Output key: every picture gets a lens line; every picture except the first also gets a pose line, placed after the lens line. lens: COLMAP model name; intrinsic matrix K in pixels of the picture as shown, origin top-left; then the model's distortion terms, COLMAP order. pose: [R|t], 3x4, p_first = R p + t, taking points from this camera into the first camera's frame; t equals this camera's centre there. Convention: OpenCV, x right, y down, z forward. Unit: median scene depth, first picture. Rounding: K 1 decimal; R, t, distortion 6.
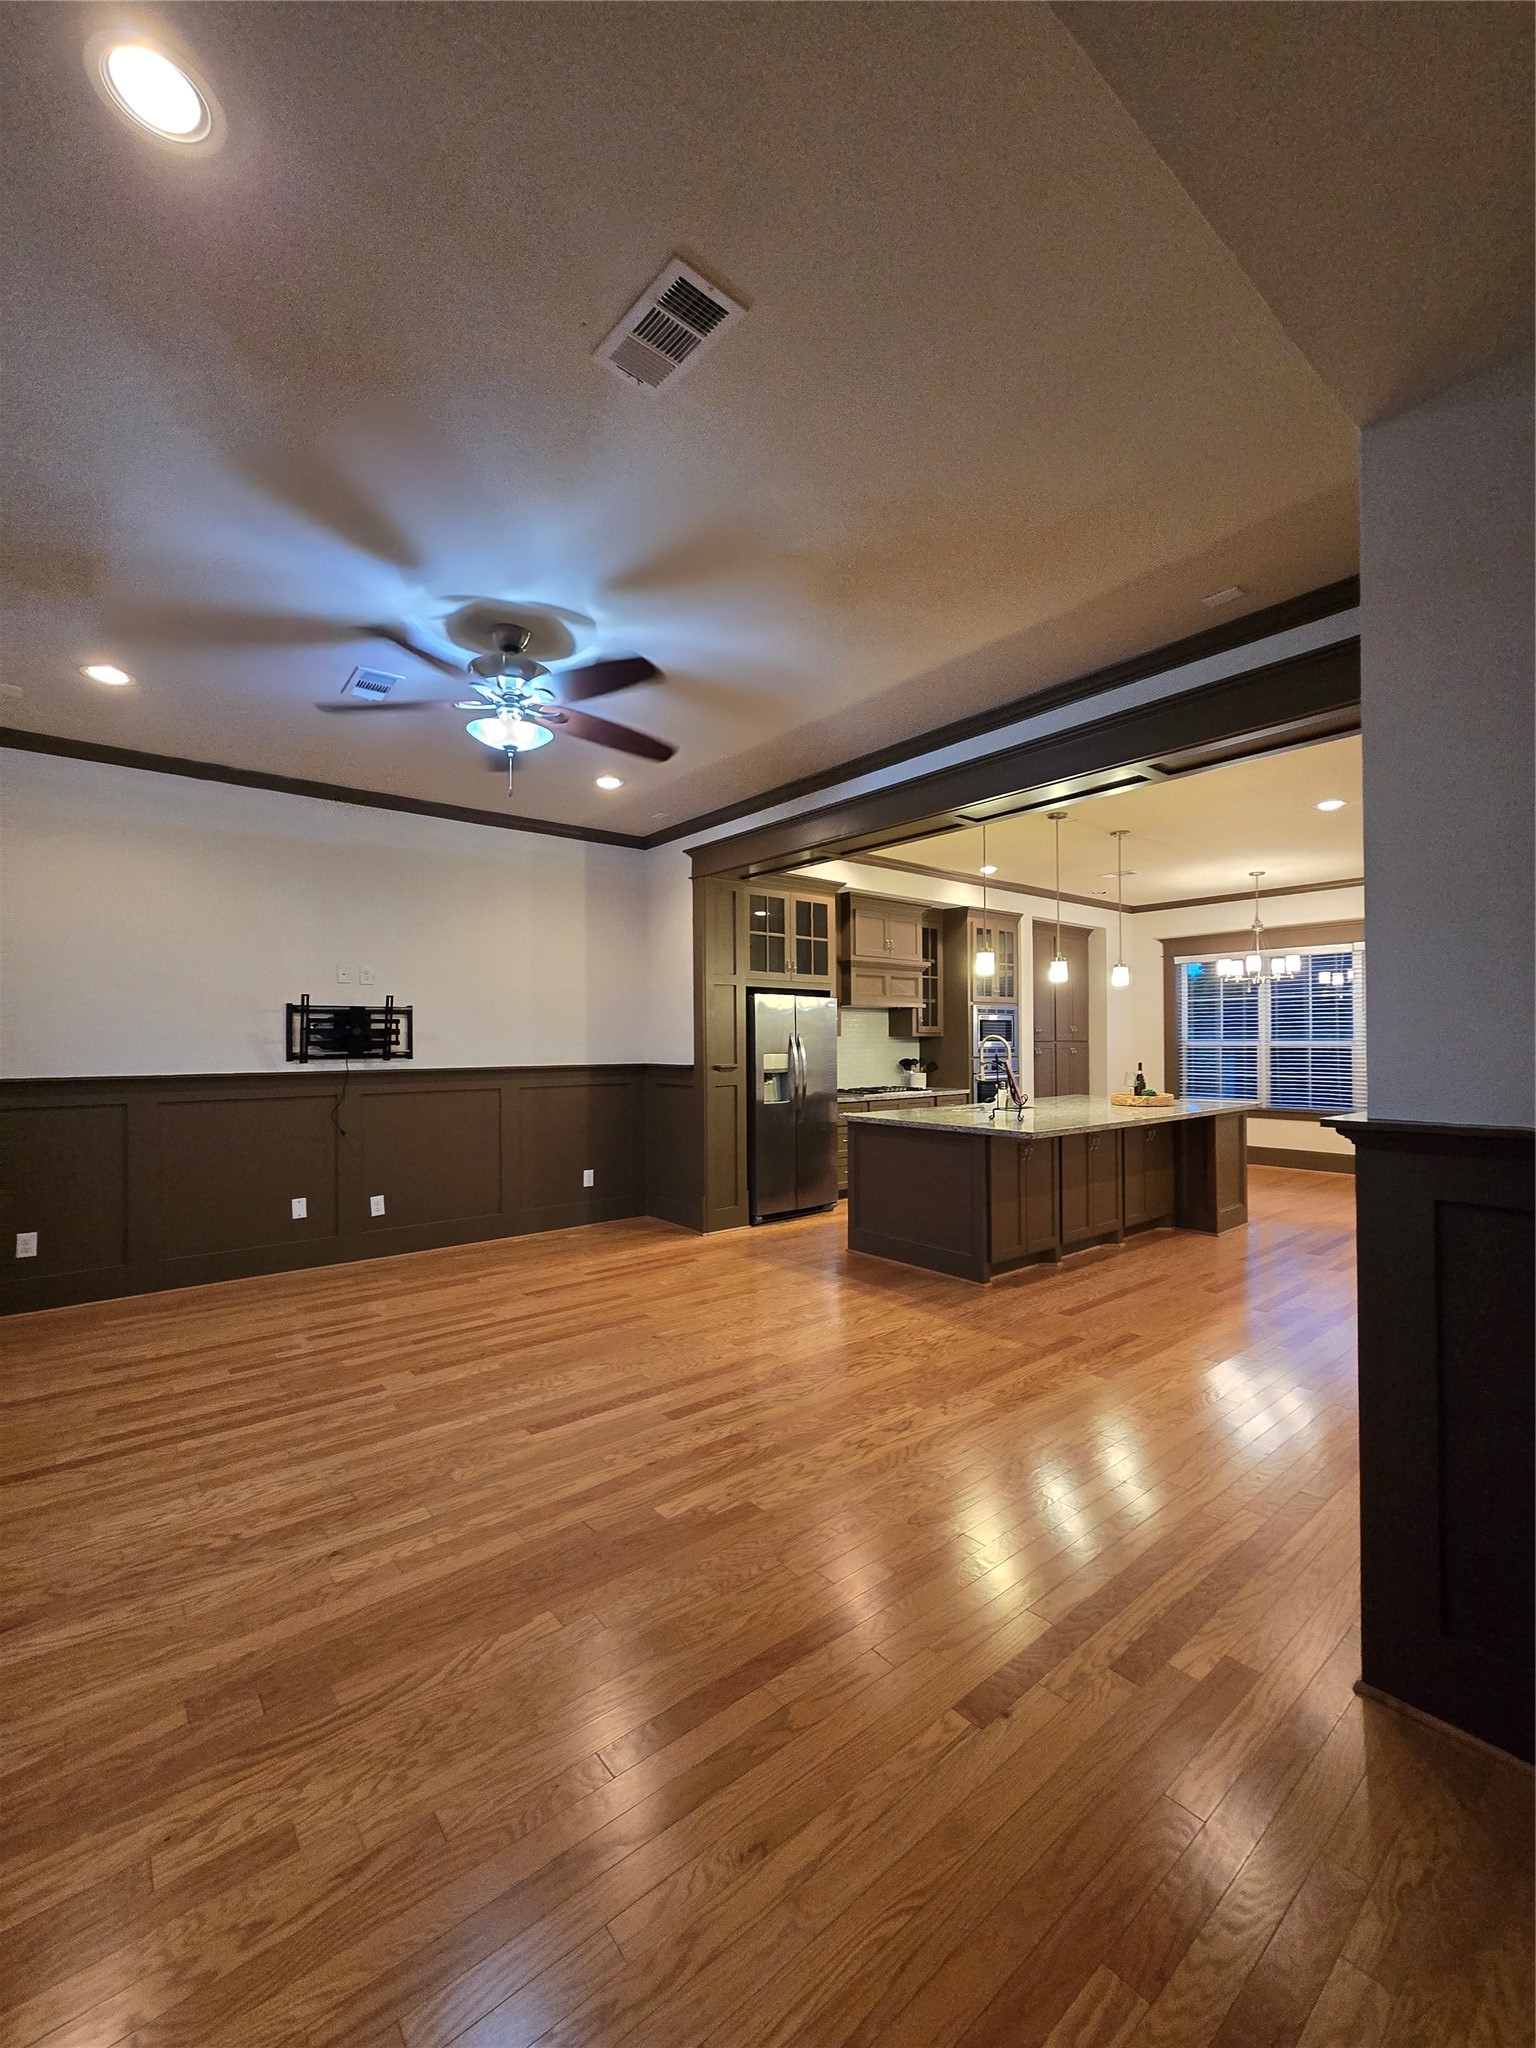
lens RADIAL K [[843.2, 0, 763.3], [0, 843.2, 1040.0], [0, 0, 1]] dist [-0.004150, 0.003681]
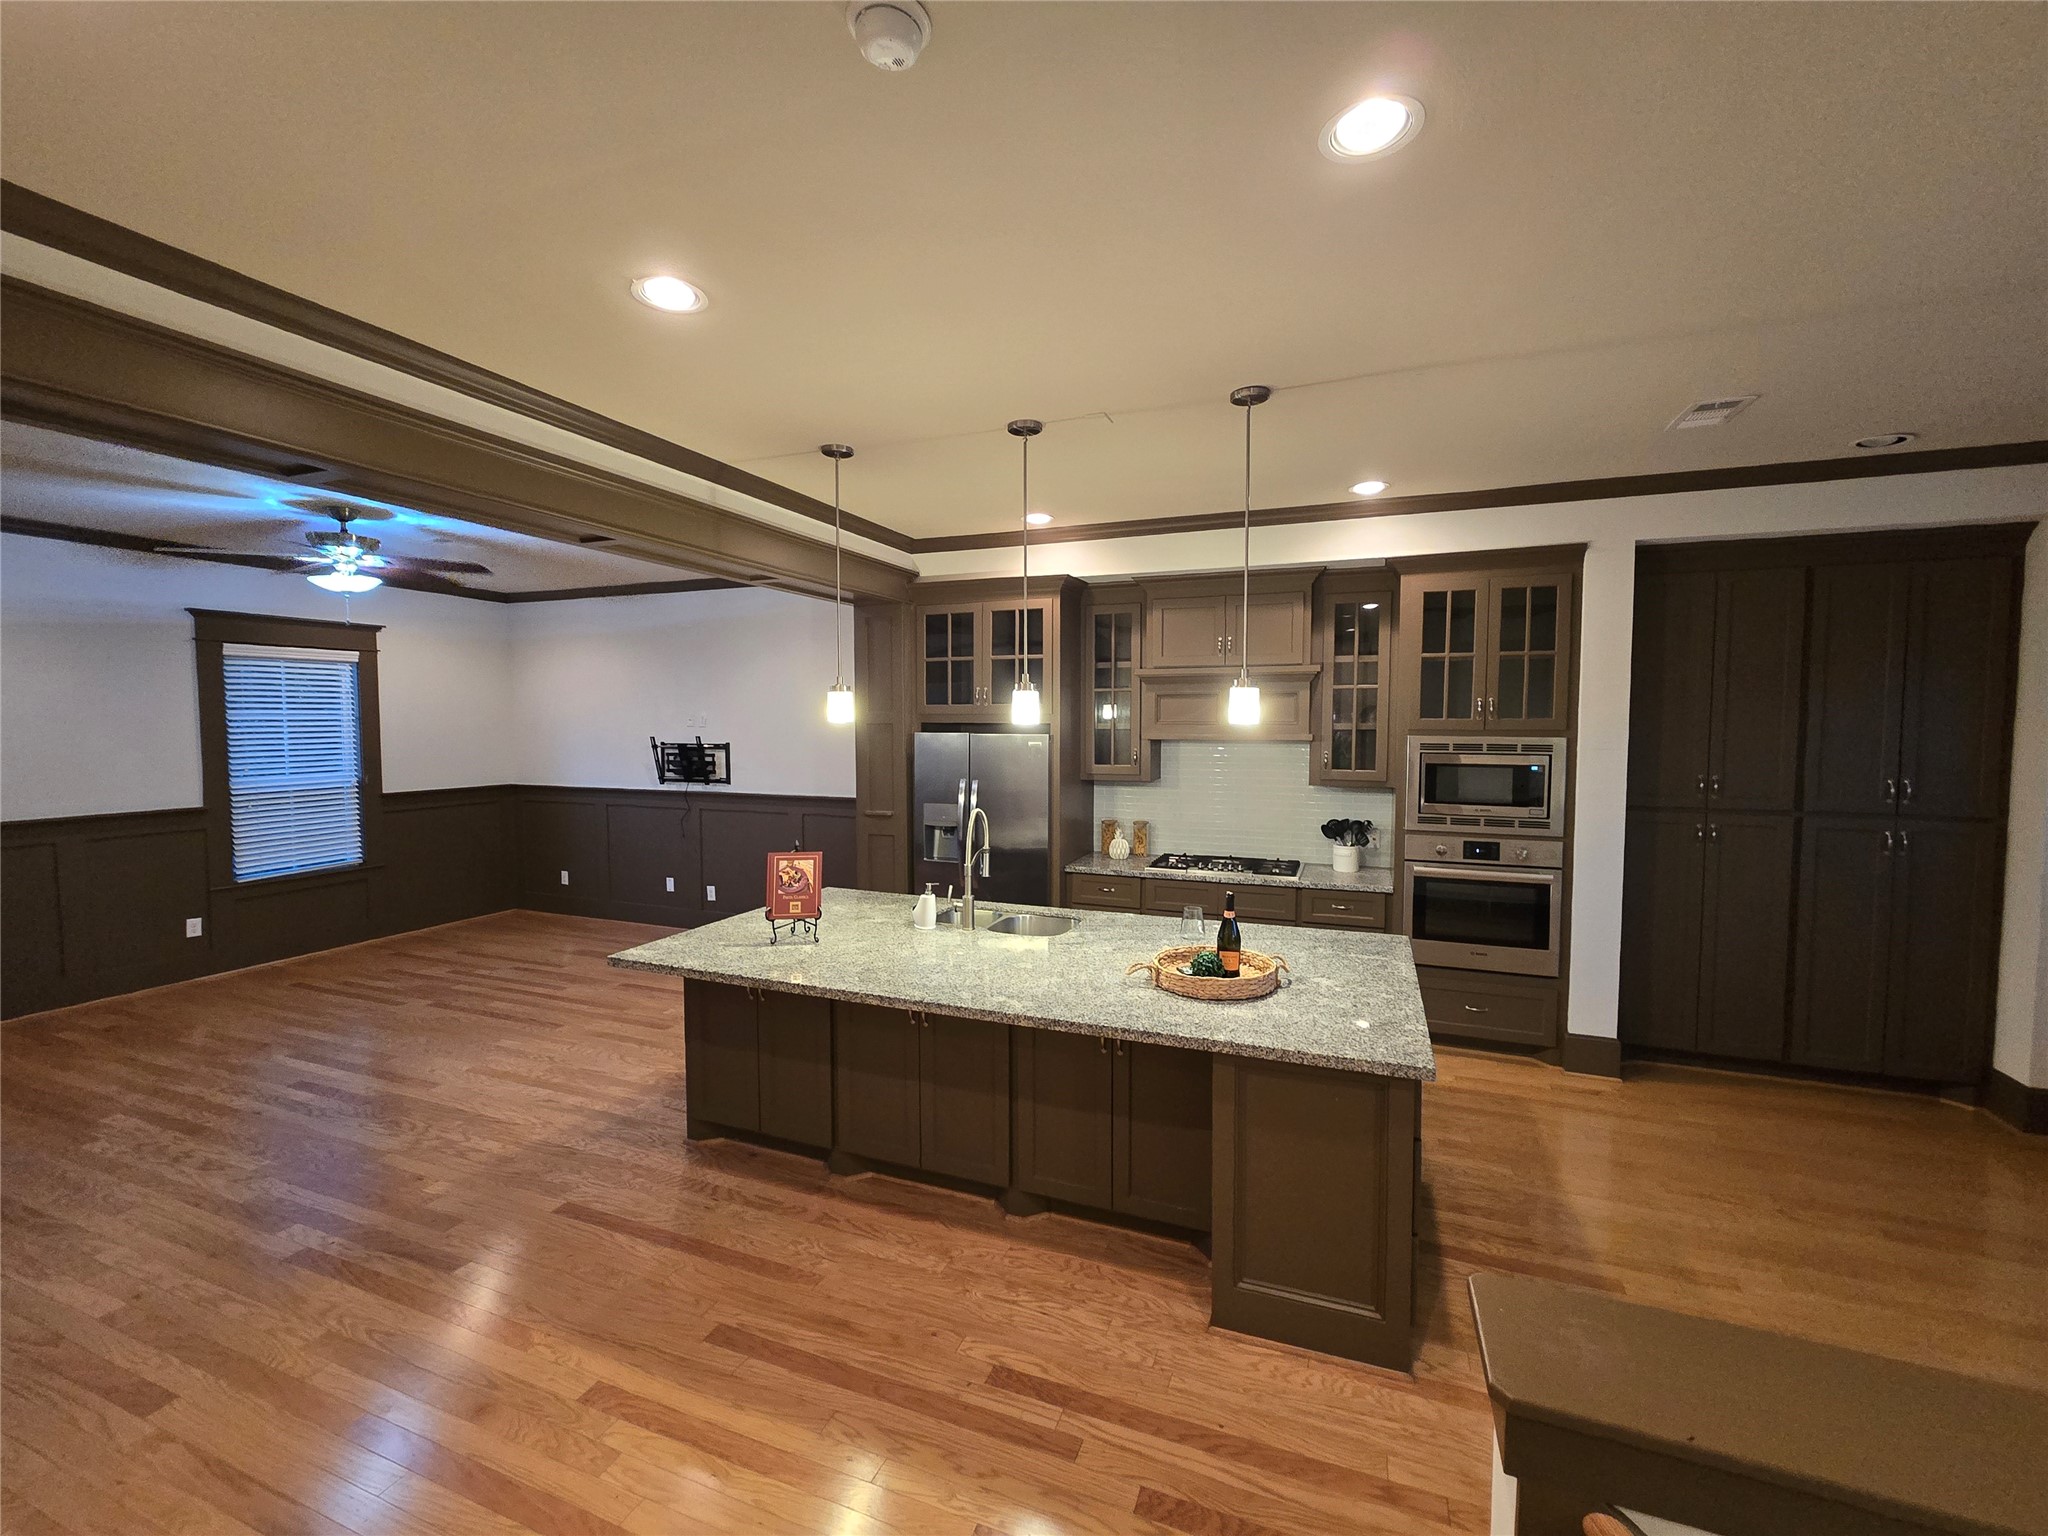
lens RADIAL K [[843.2, 0, 1035.1], [0, 843.2, 764.7], [0, 0, 1]] dist [-0.004150, 0.003681]
pose [[0.492311, 0.053244, -0.868789, 1.121943], [-0.001200, 0.998168, 0.060493, -0.103556], [0.870419, -0.028739, 0.491473, 0.953440]]
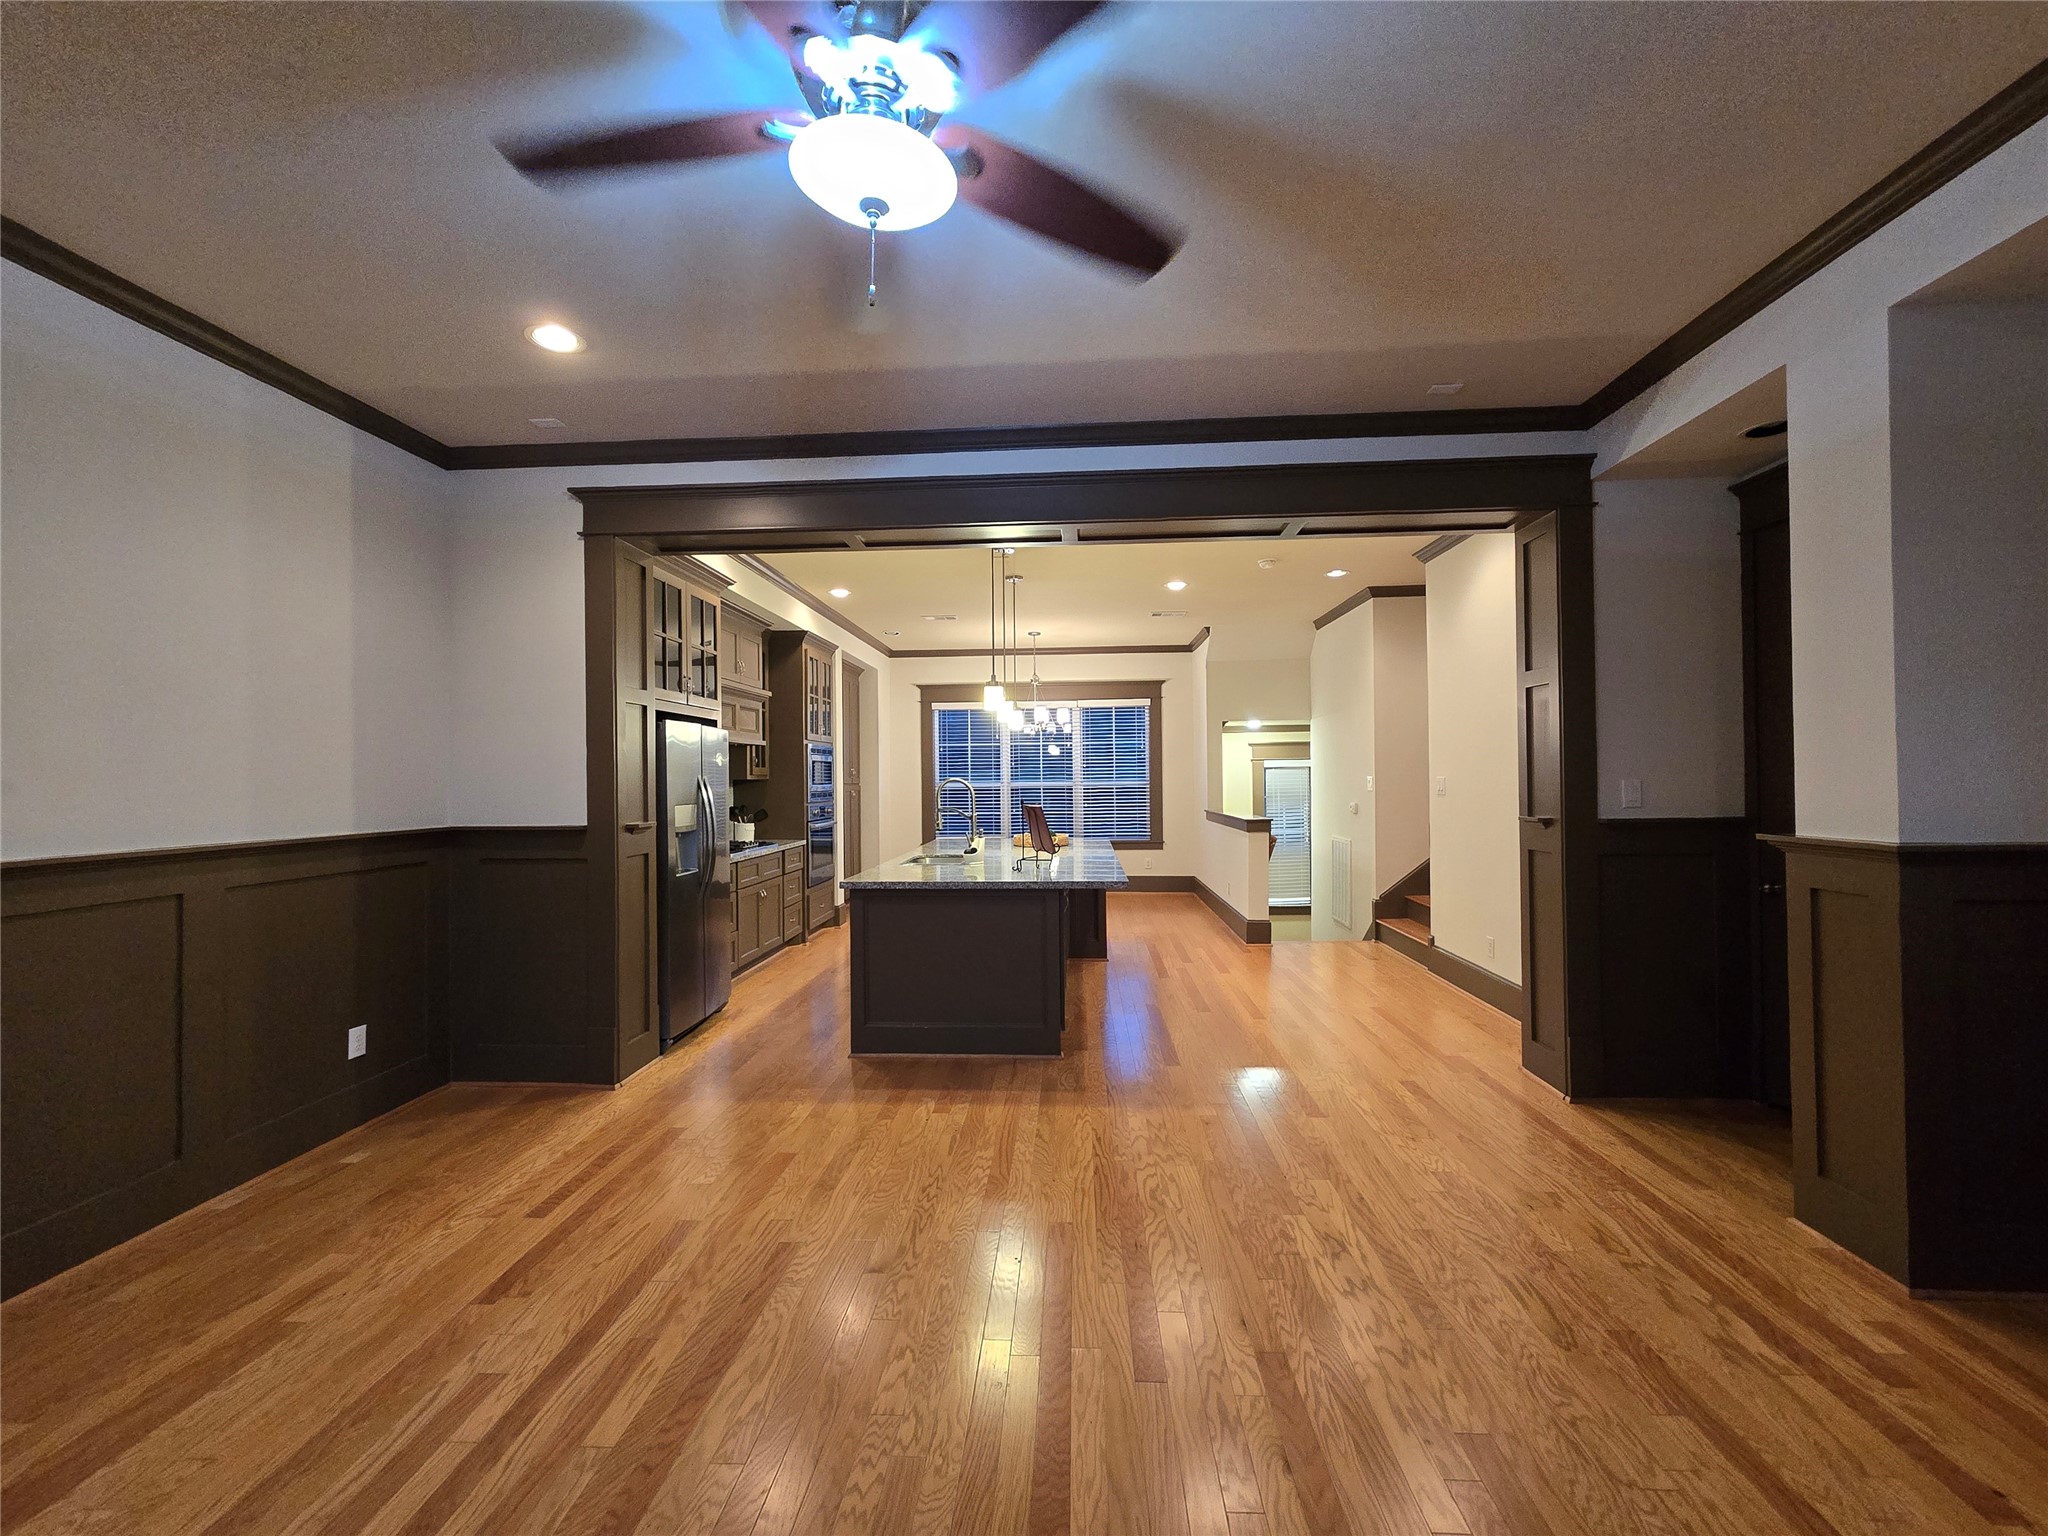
lens RADIAL K [[843.2, 0, 1027.9], [0, 843.2, 767.7], [0, 0, 1]] dist [-0.004150, 0.003681]
pose [[0.680370, 0.004482, 0.732855, -0.441235], [0.007995, 0.999876, -0.013537, -0.004461], [-0.732825, 0.015069, 0.680250, 0.432333]]
